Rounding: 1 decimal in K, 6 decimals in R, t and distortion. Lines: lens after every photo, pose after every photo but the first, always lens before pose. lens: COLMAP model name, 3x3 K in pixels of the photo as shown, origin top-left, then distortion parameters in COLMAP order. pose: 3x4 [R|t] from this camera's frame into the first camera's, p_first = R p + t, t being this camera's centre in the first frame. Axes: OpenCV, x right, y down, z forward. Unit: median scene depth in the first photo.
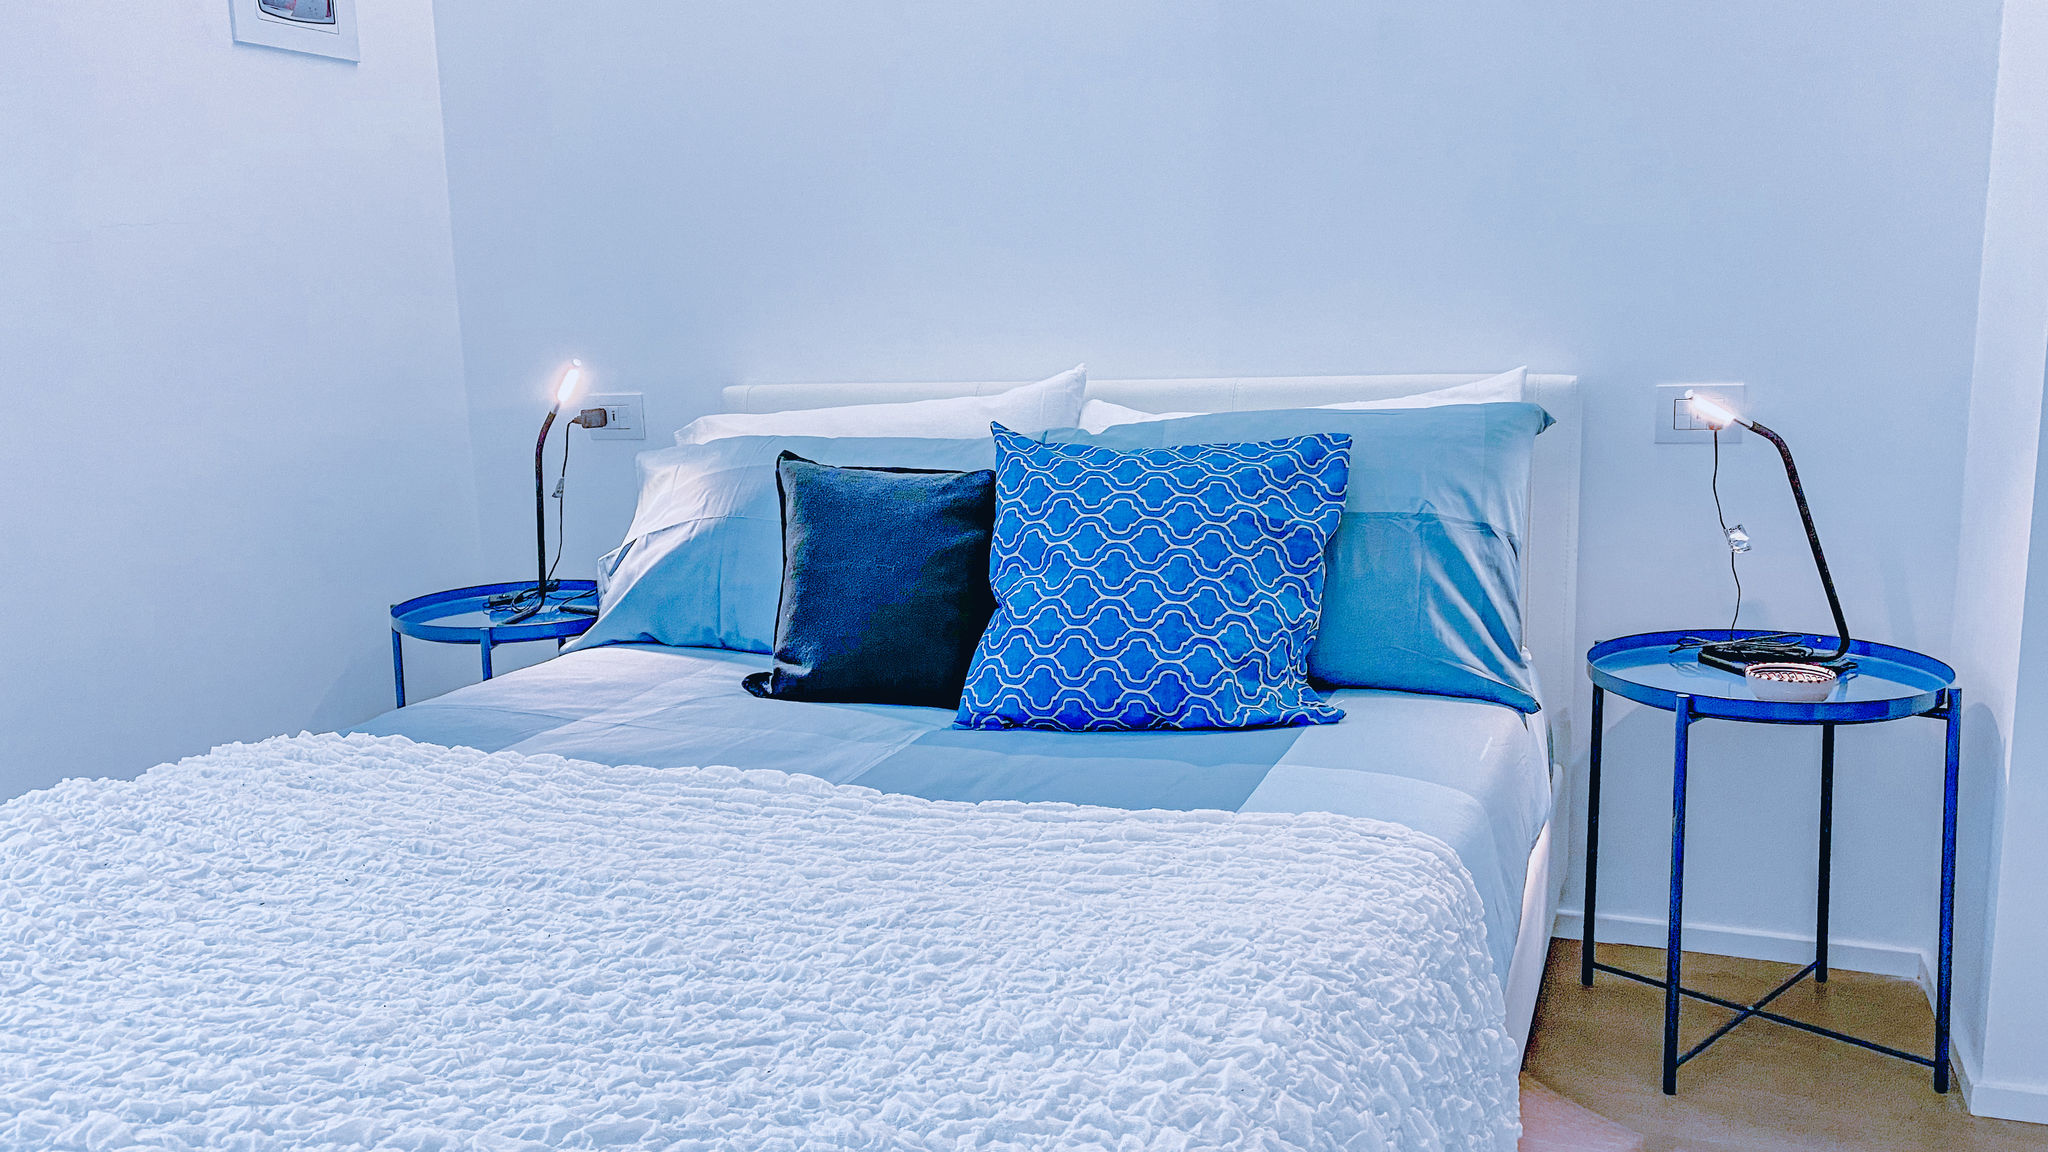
lens RADIAL K [[1590.8, 0, 1031.2], [0, 1590.8, 585.4], [0, 0, 1]] dist [0.112696, -0.157186]
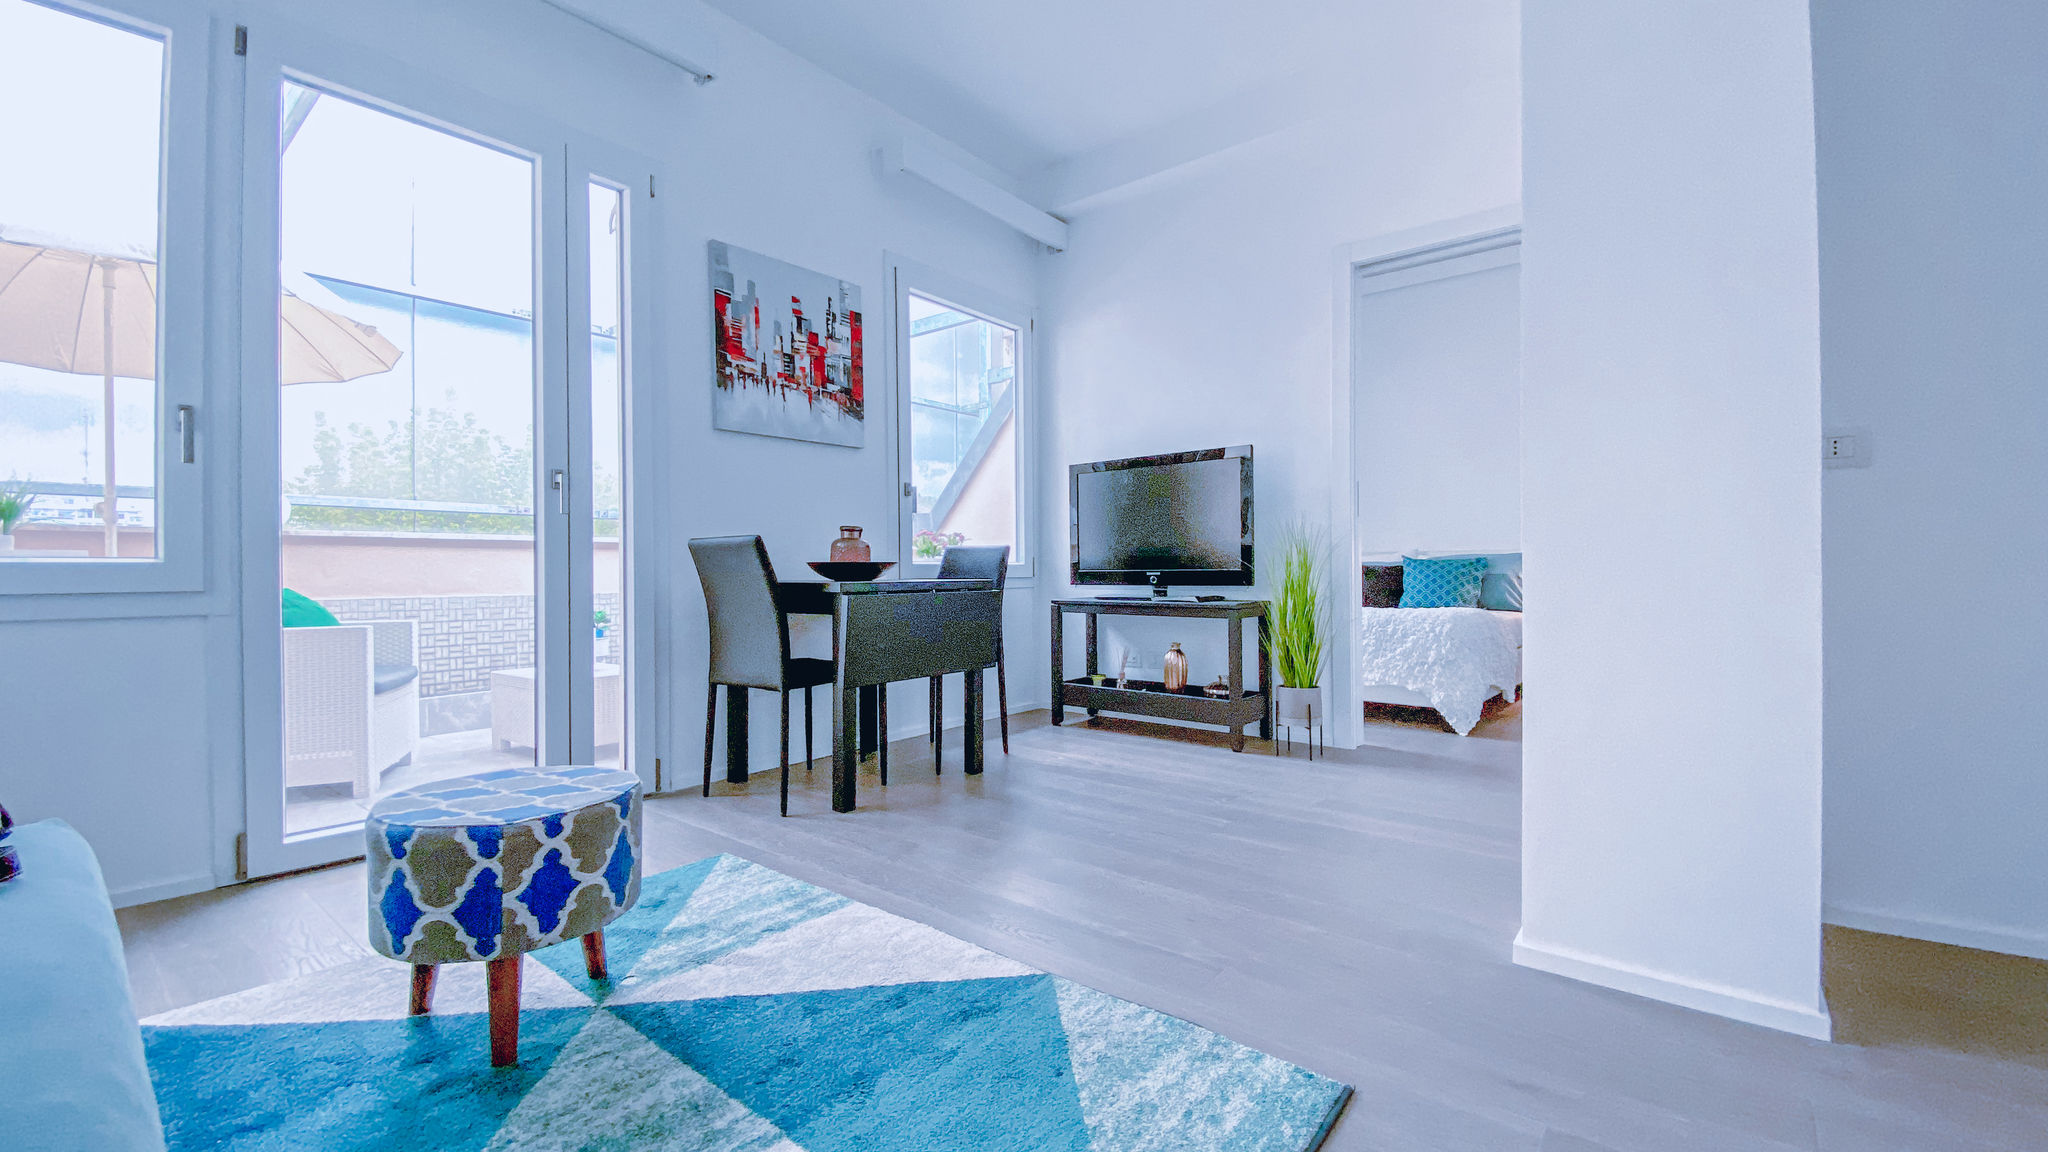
lens RADIAL K [[835.4, 0, 972.3], [0, 835.4, 558.9], [0, 0, 1]] dist [-0.025495, -0.003820]
pose [[0.933826, 0.016916, -0.357327, -0.357223], [-0.084610, 0.980984, -0.174676, 0.478508], [0.347577, 0.193350, 0.917500, -1.824352]]
